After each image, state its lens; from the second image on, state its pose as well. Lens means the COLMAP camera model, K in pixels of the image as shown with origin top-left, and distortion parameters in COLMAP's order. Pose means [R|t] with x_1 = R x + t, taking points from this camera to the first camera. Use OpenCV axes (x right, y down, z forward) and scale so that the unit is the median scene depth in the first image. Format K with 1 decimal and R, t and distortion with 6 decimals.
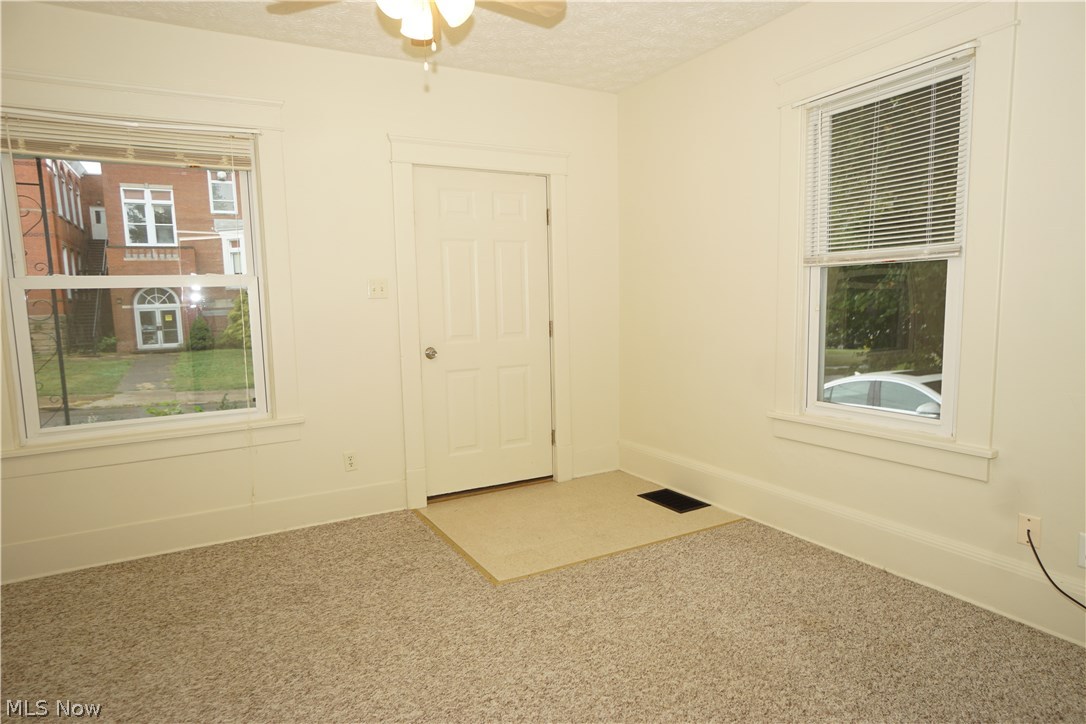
lens RADIAL K [[596.0, 0, 537.8], [0, 596.0, 362.3], [0, 0, 1]] dist [-0.035535, 0.027778]
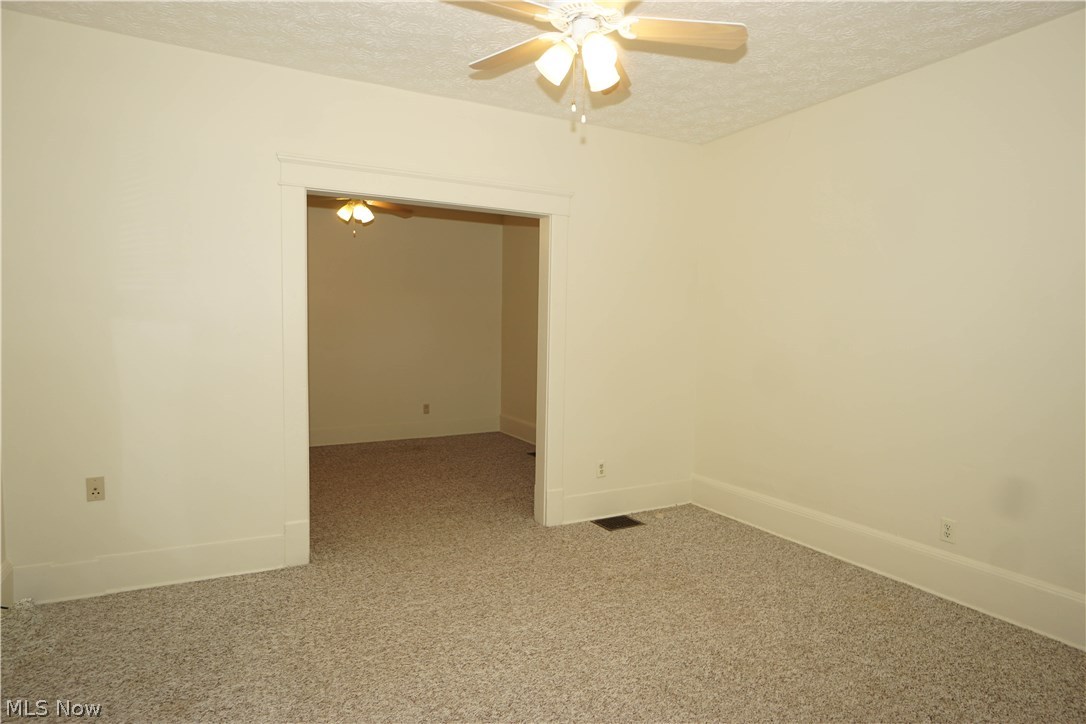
lens RADIAL K [[596.0, 0, 537.8], [0, 596.0, 362.3], [0, 0, 1]] dist [-0.035535, 0.027778]
pose [[-0.999882, 0.011495, 0.010165, -0.106217], [0.013079, 0.984861, 0.172854, -0.241998], [-0.008024, 0.172967, -0.984895, 1.980964]]
